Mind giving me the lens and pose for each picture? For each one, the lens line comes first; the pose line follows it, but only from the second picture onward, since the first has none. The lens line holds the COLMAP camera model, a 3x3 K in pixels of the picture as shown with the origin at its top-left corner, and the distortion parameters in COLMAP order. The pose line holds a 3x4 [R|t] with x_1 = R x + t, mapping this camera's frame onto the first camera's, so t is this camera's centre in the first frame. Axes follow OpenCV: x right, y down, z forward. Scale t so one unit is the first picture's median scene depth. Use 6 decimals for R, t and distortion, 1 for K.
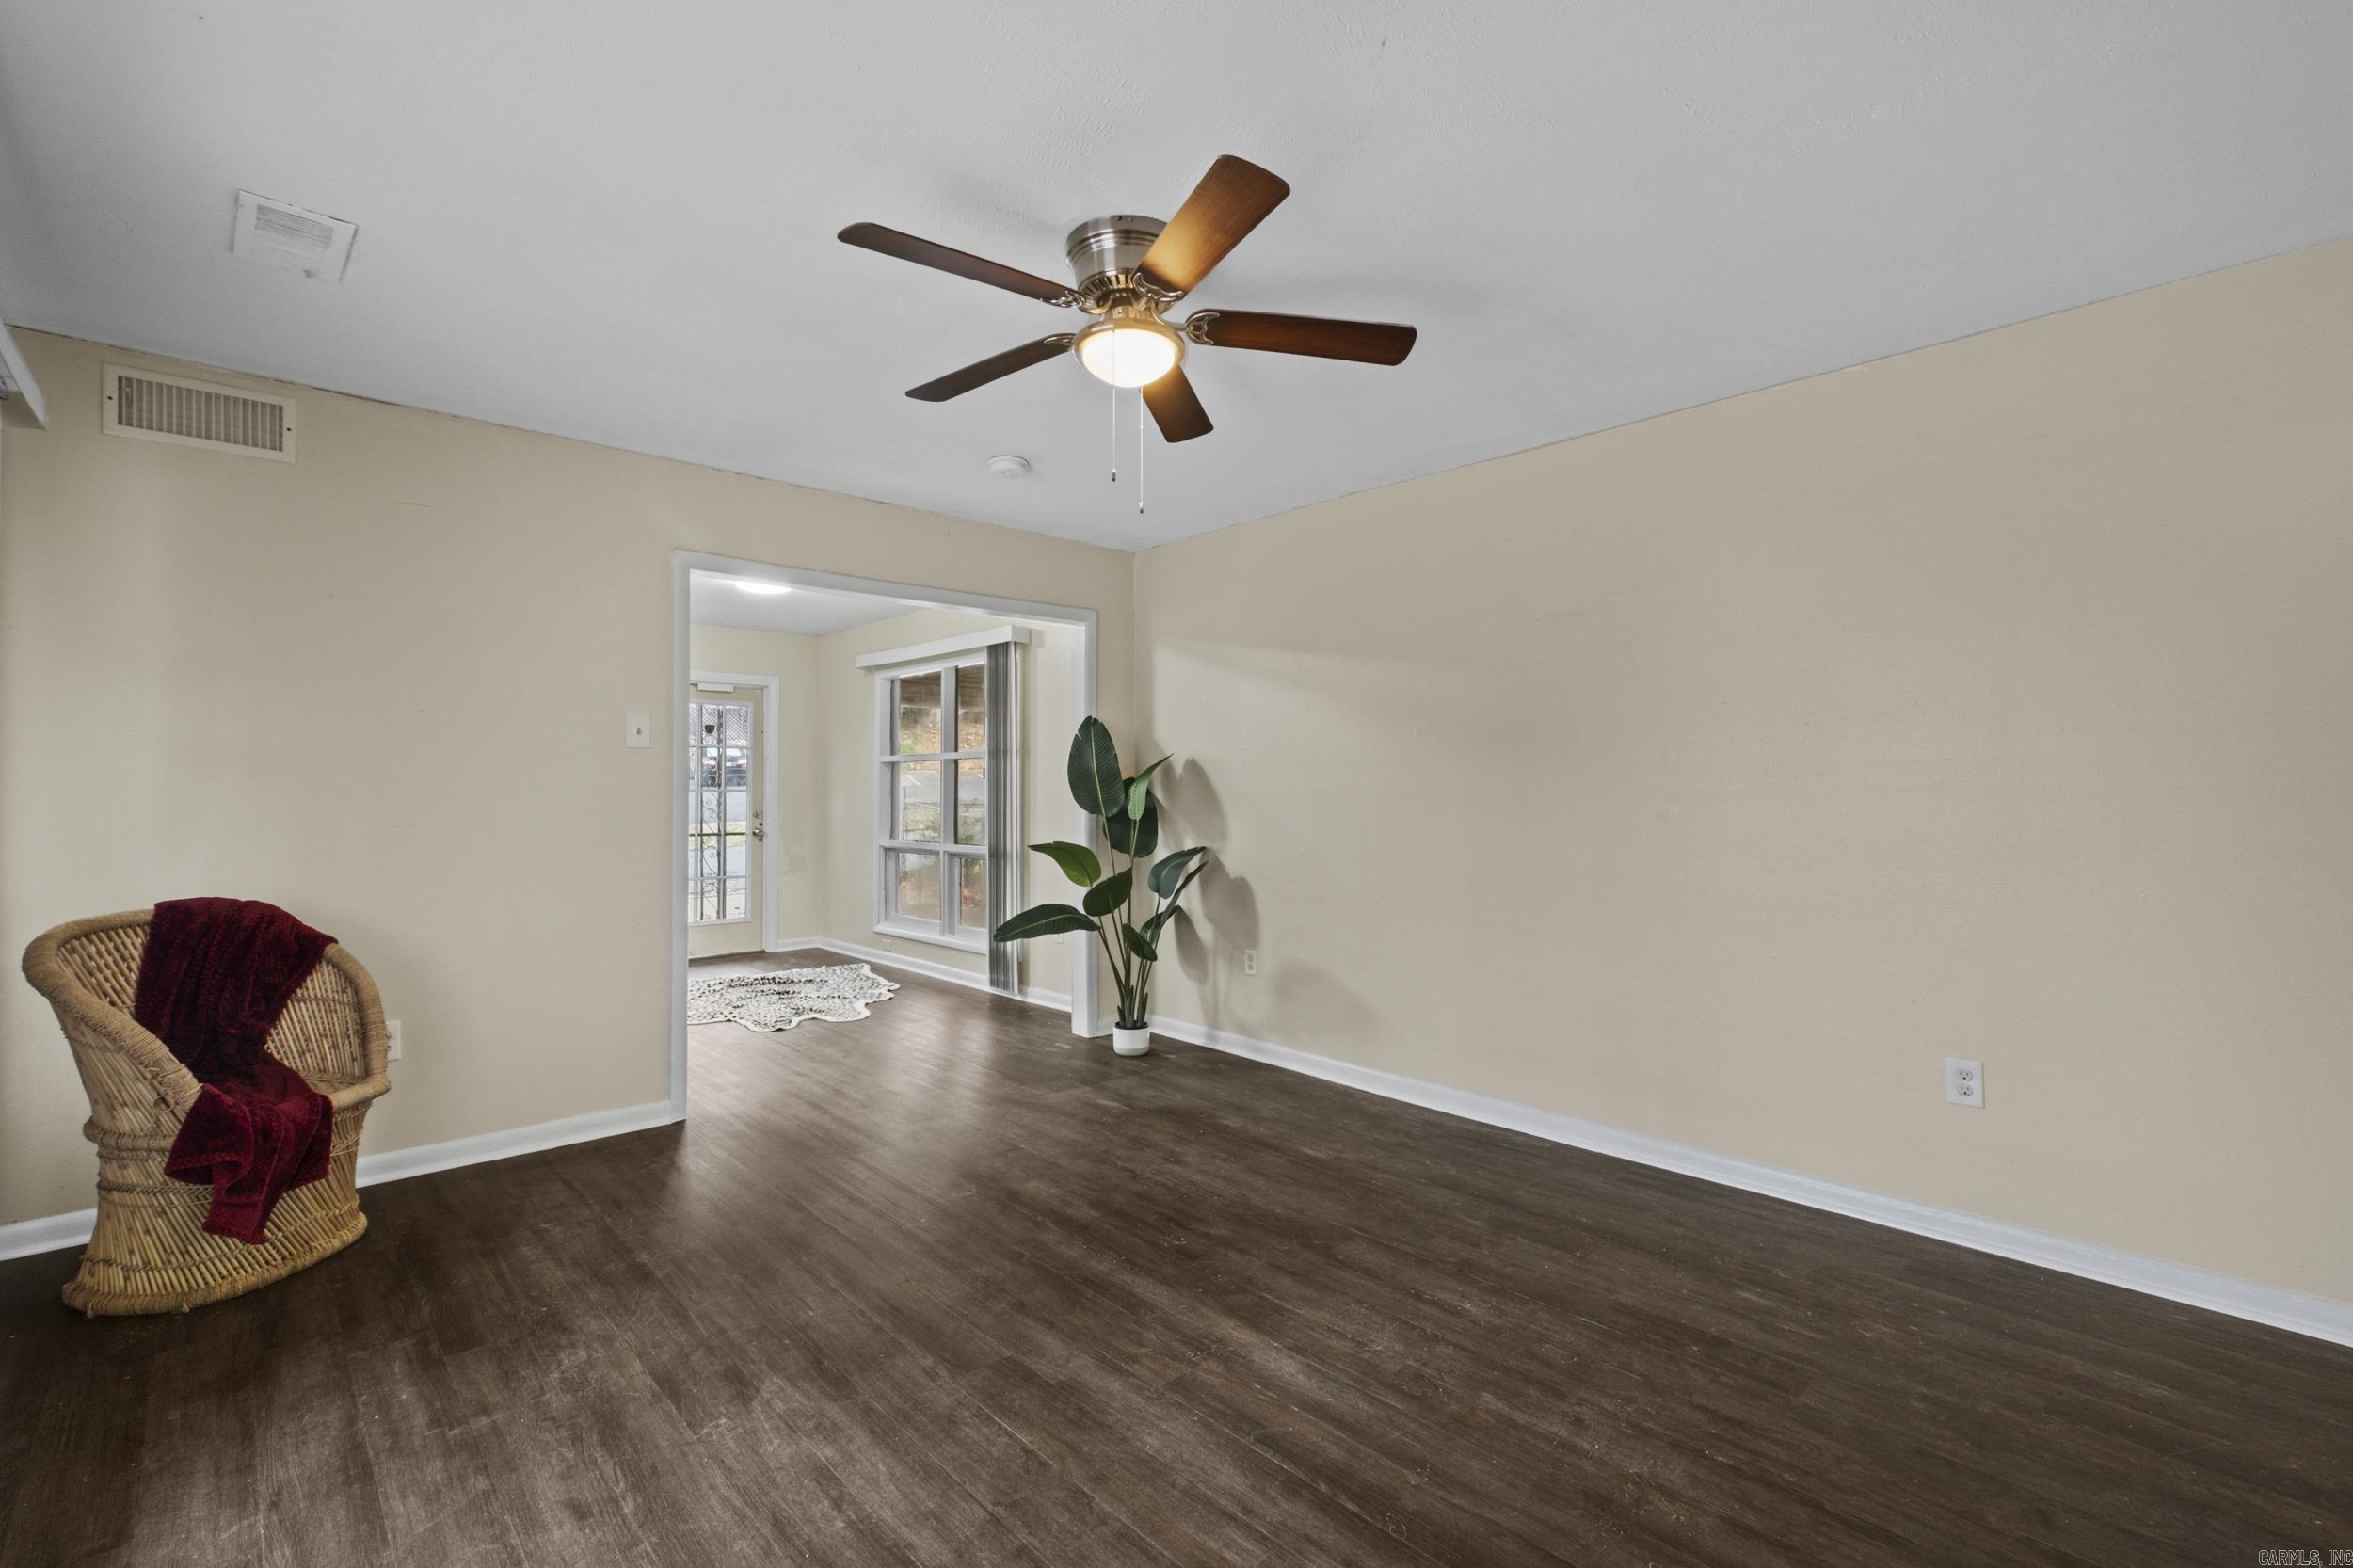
lens RADIAL K [[1036.8, 0, 1151.1], [0, 1036.8, 784.0], [0, 0, 1]] dist [-0.000632, -0.000123]
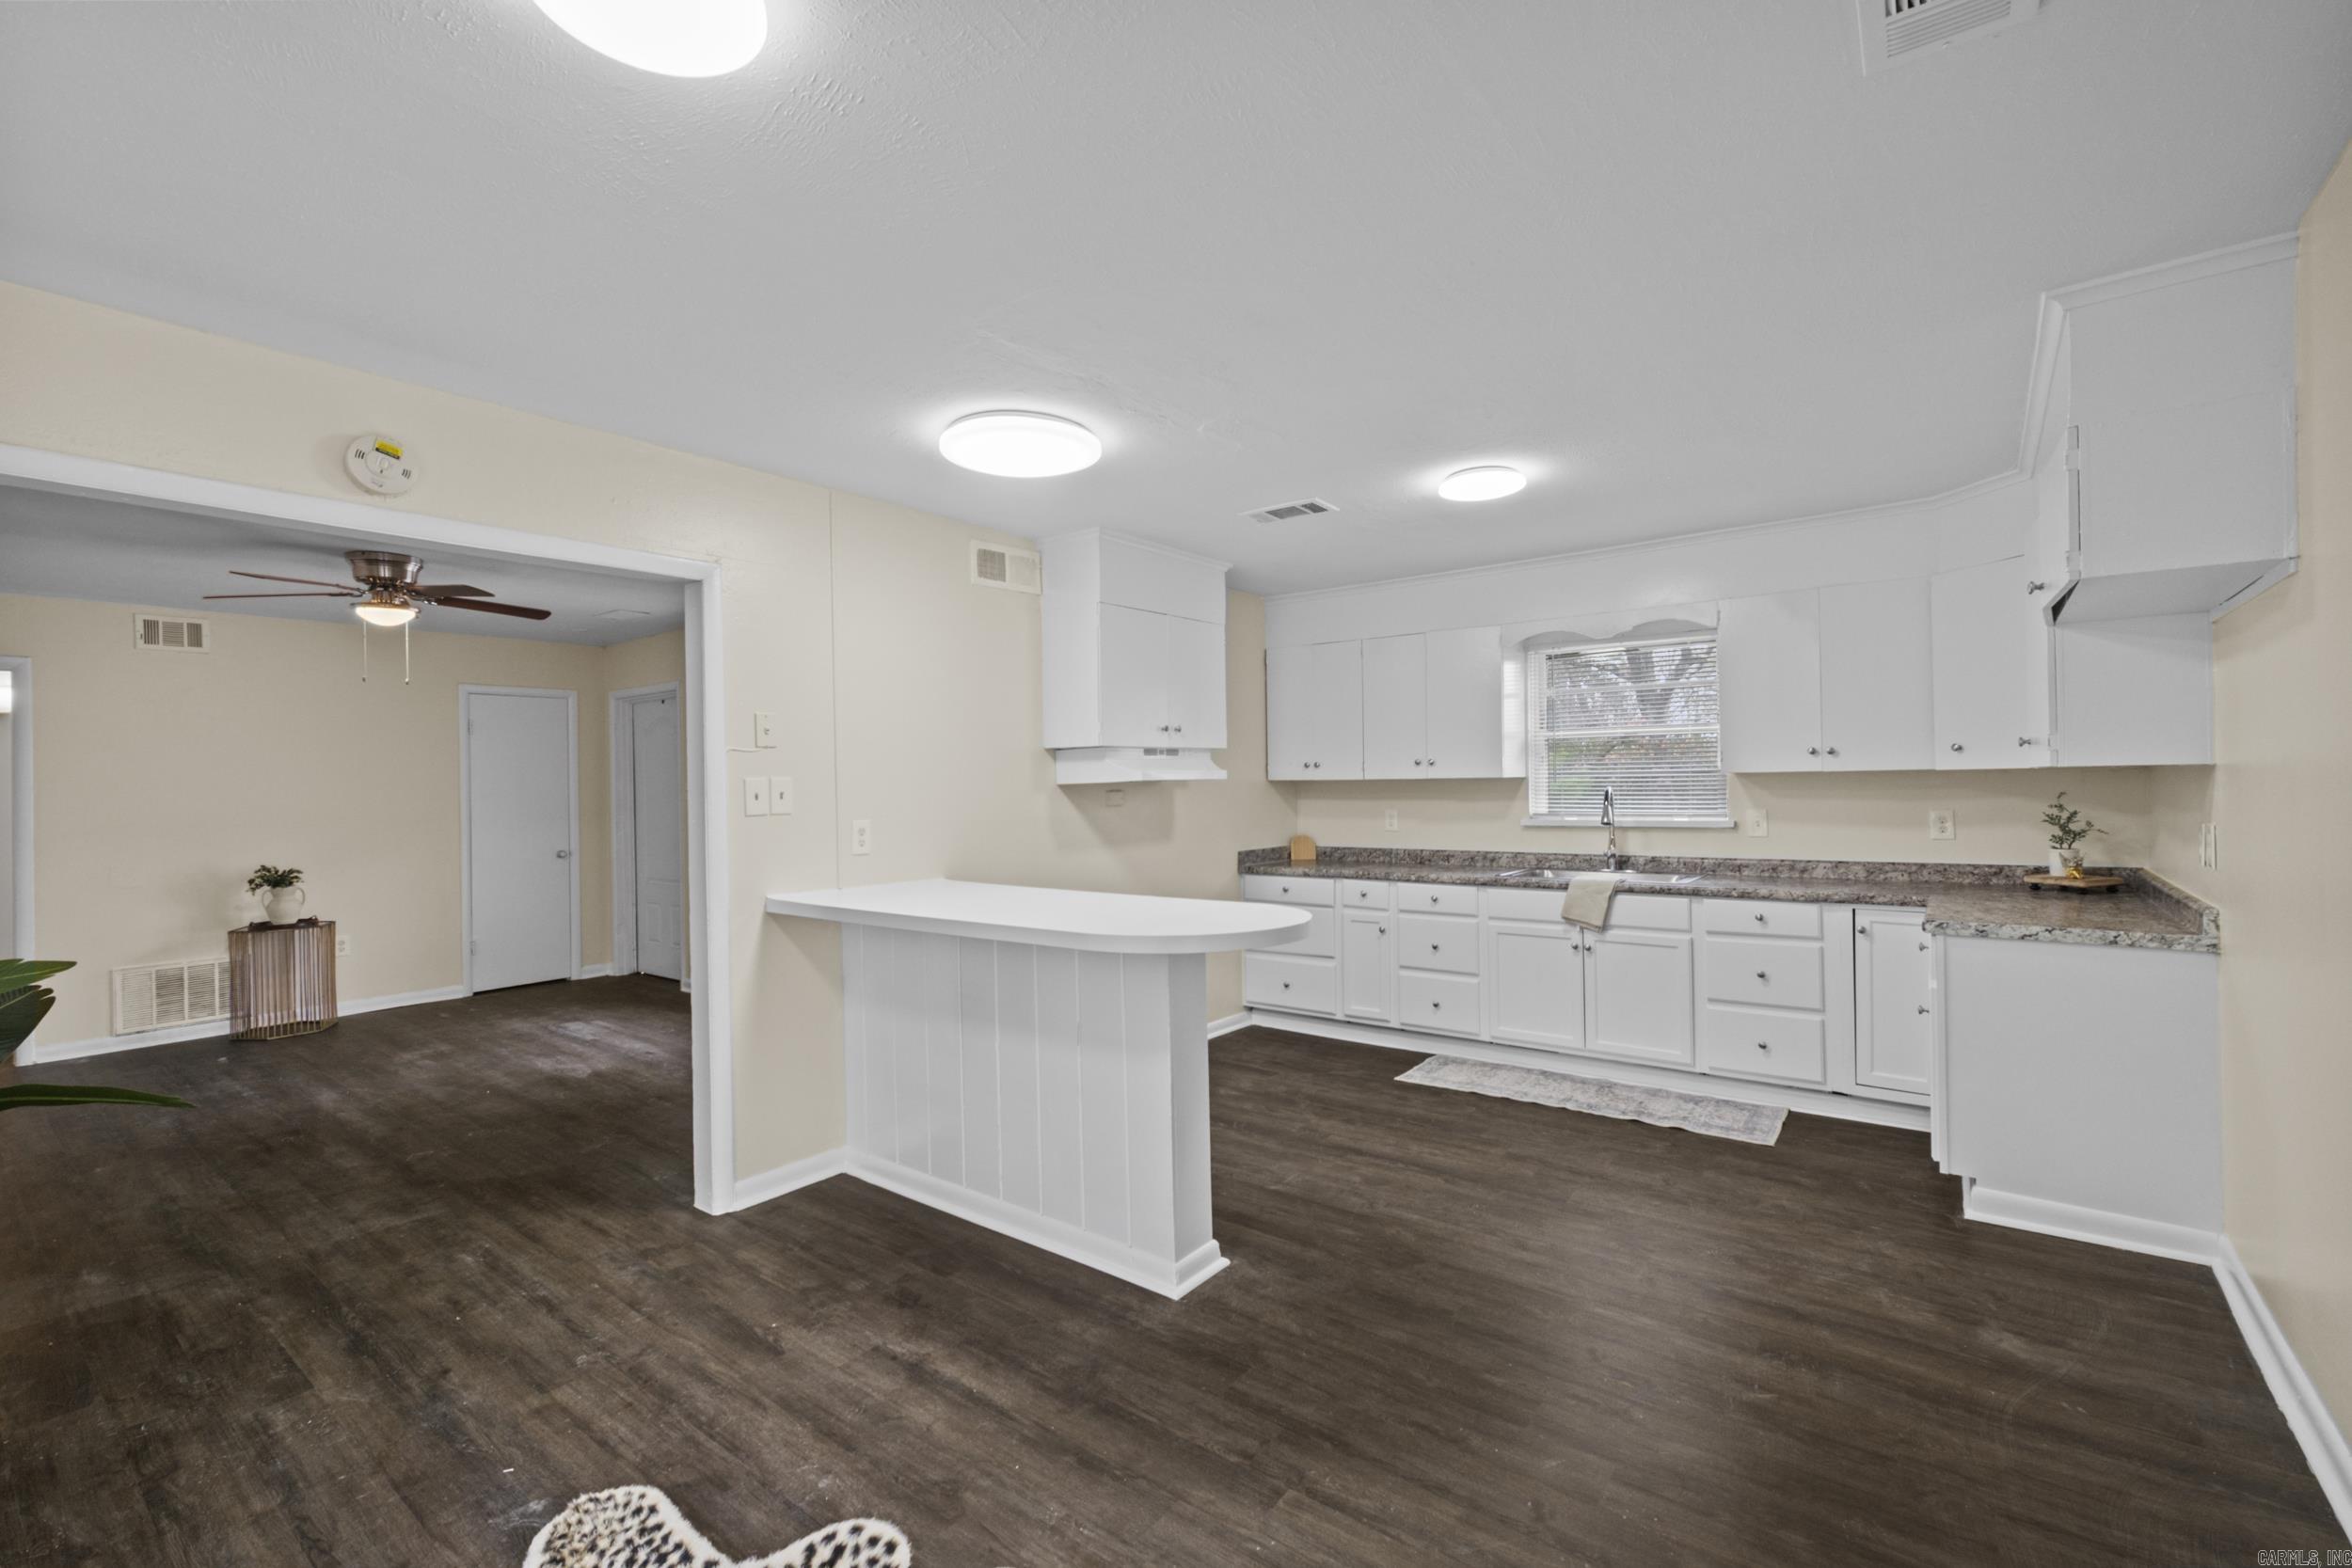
lens RADIAL K [[1006.7, 0, 1164.8], [0, 1006.7, 786.0], [0, 0, 1]] dist [0.004297, -0.000024]
pose [[-0.983256, 0.017676, -0.181369, -1.004970], [0.018058, 0.999837, -0.000454, -0.044229], [0.181332, -0.003721, -0.983415, 2.787989]]
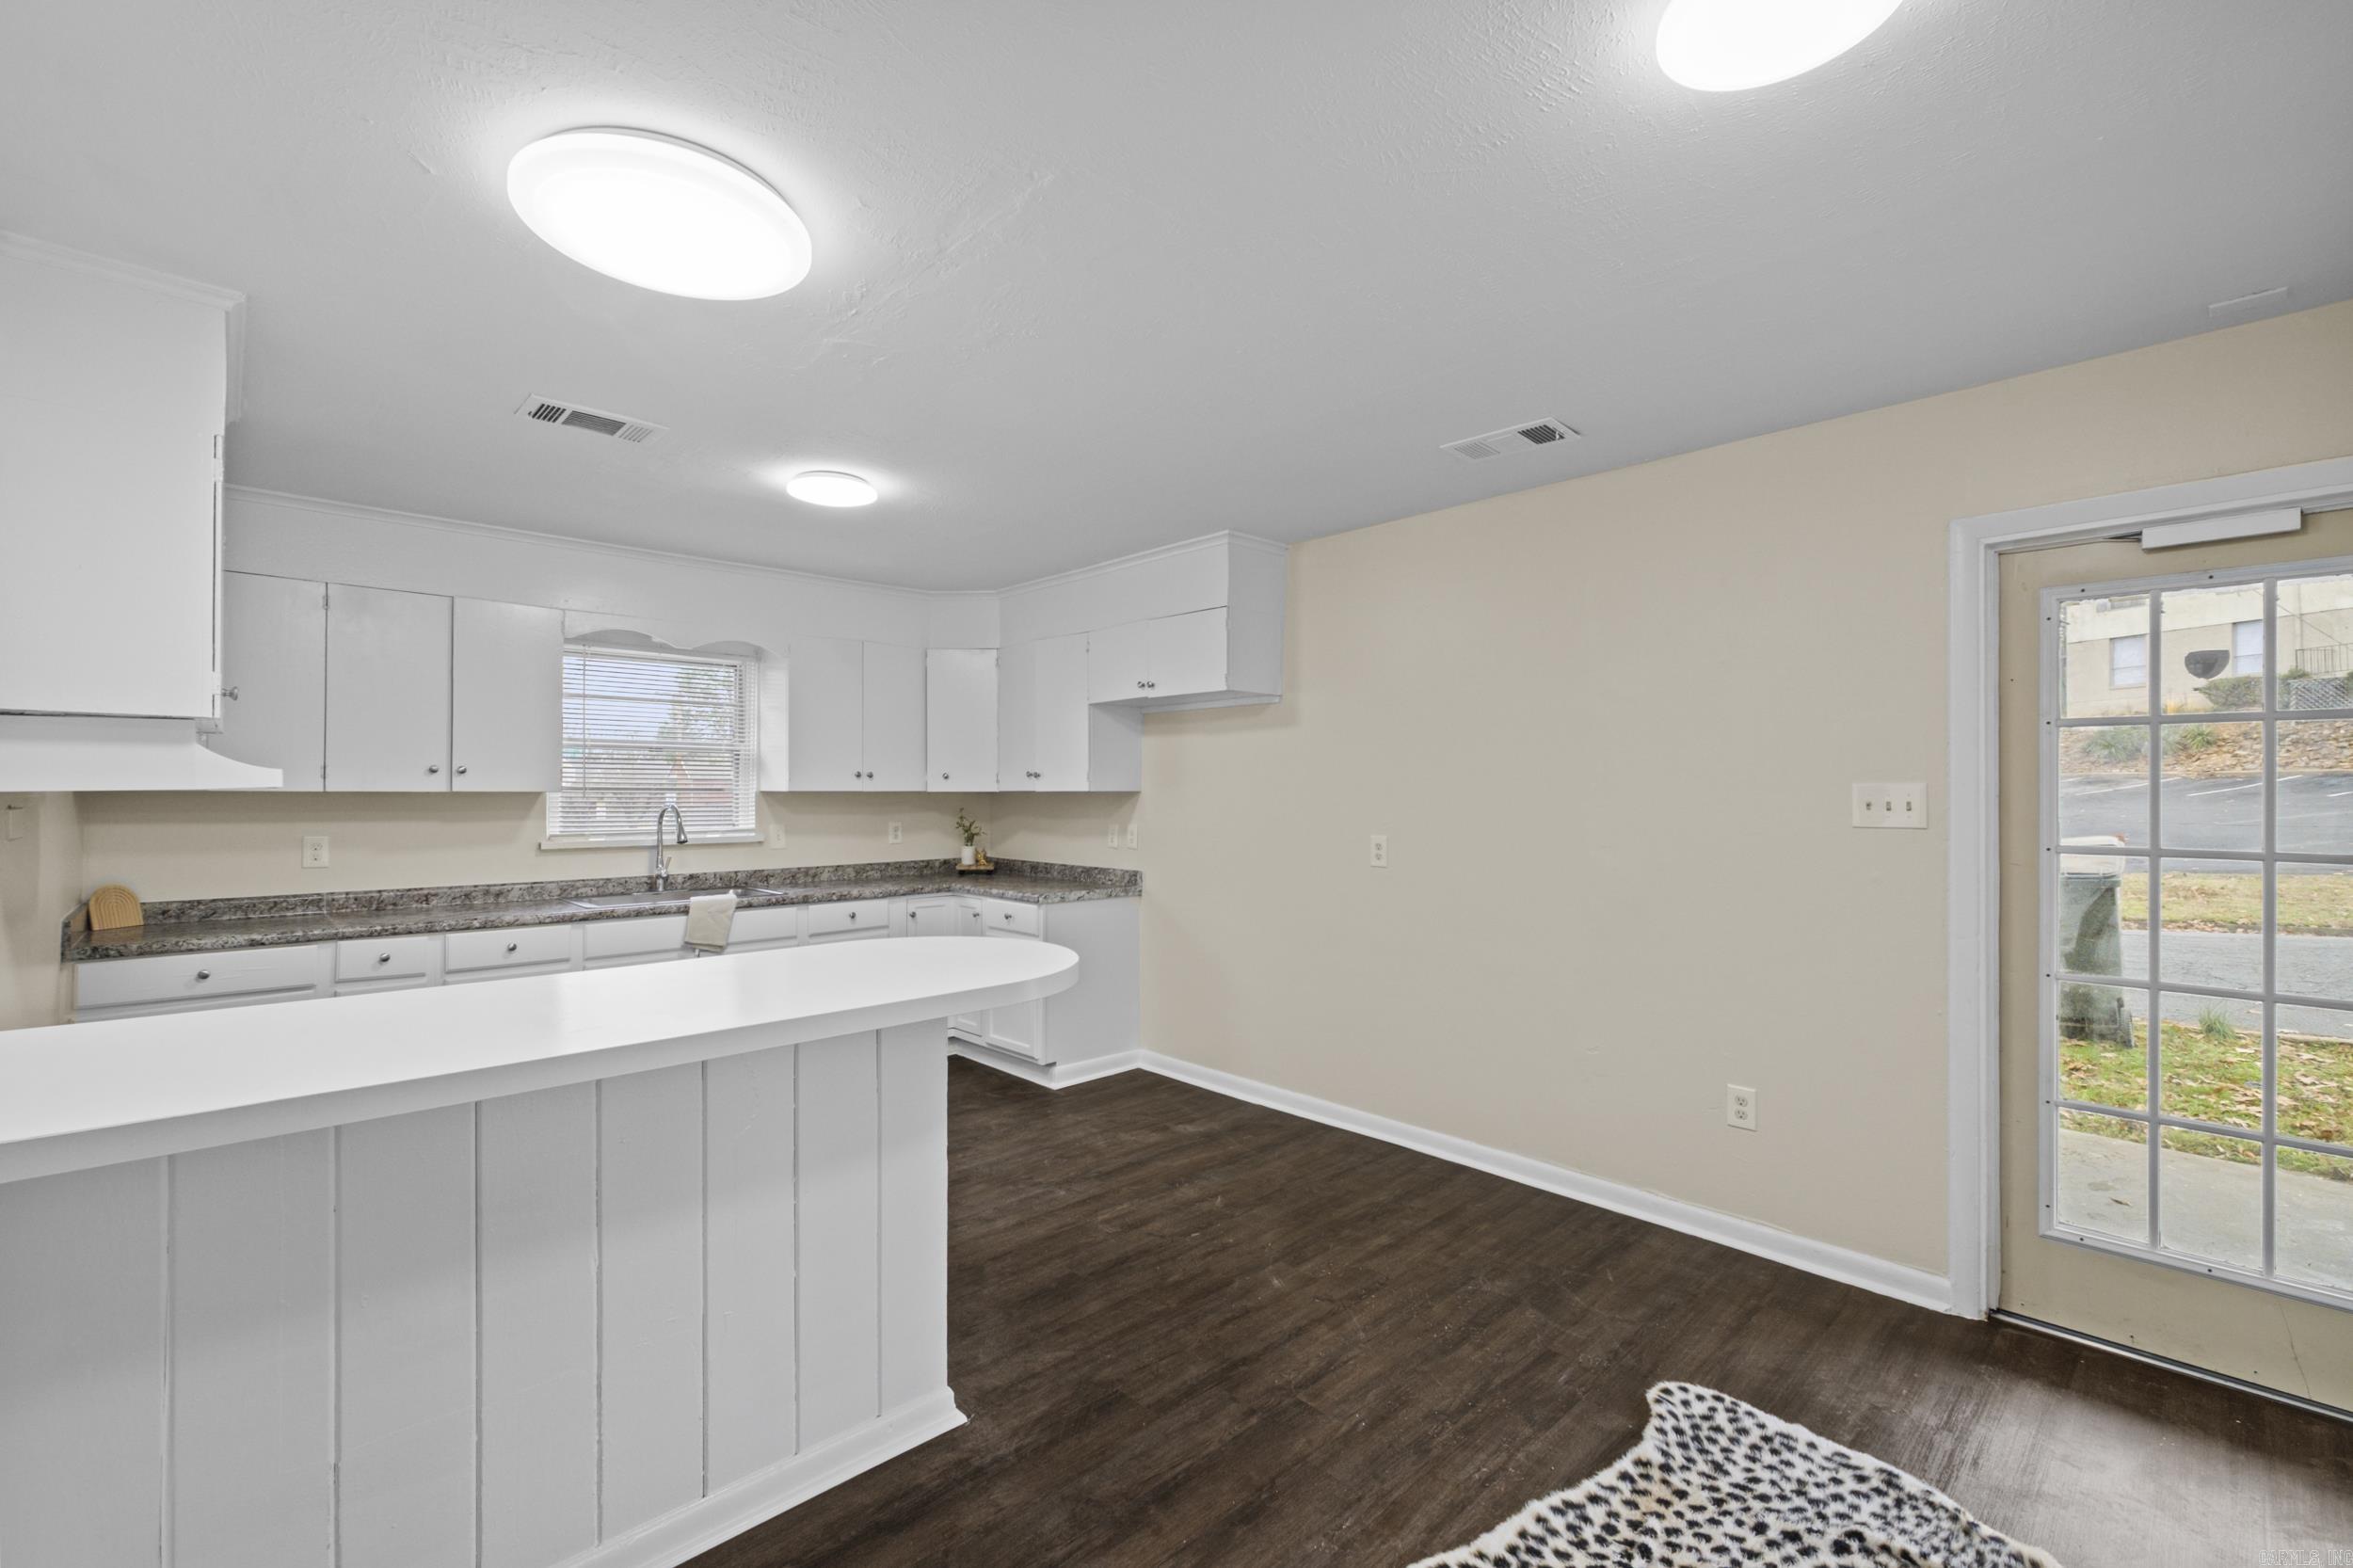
lens RADIAL K [[1007.3, 0, 1165.3], [0, 1007.3, 786.0], [0, 0, 1]] dist [0.004297, -0.000024]
pose [[0.032366, -0.006677, -0.999454, -0.359522], [0.006068, 0.999961, -0.006483, -0.042565], [0.999458, -0.005855, 0.032405, 1.936672]]
